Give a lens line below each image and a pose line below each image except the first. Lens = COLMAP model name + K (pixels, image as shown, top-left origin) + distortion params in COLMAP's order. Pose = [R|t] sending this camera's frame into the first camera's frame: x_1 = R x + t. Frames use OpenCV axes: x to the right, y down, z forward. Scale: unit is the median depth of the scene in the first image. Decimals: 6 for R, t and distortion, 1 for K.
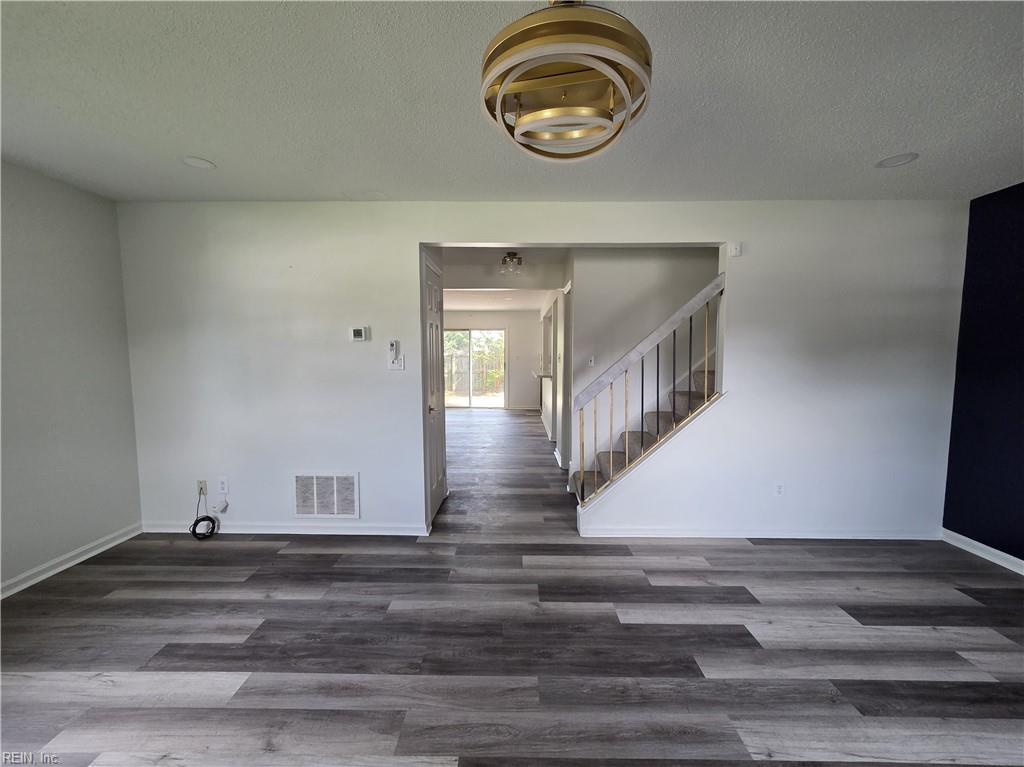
lens RADIAL K [[419.0, 0, 512.2], [0, 419.0, 389.9], [0, 0, 1]] dist [-0.001578, -0.000019]
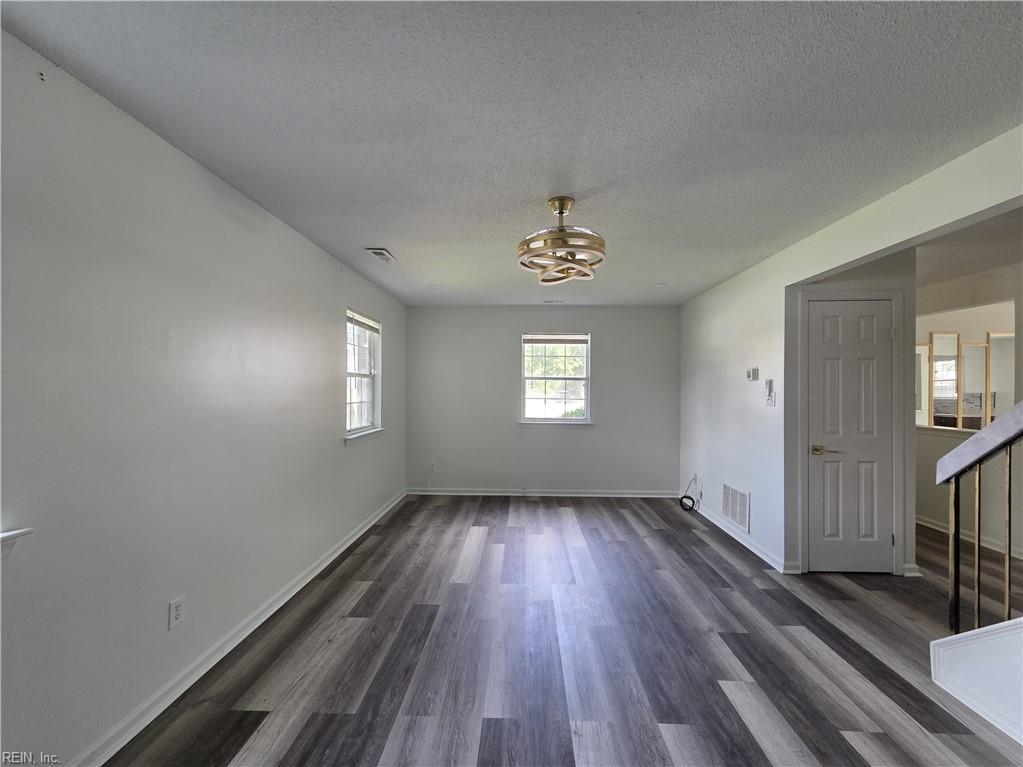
lens RADIAL K [[418.6, 0, 511.7], [0, 418.6, 389.9], [0, 0, 1]] dist [-0.001578, -0.000019]
pose [[-0.021704, -0.000599, -0.999764, 0.946664], [-0.085151, 0.996367, 0.001252, -0.039069], [0.996132, 0.085158, -0.021677, 0.402453]]
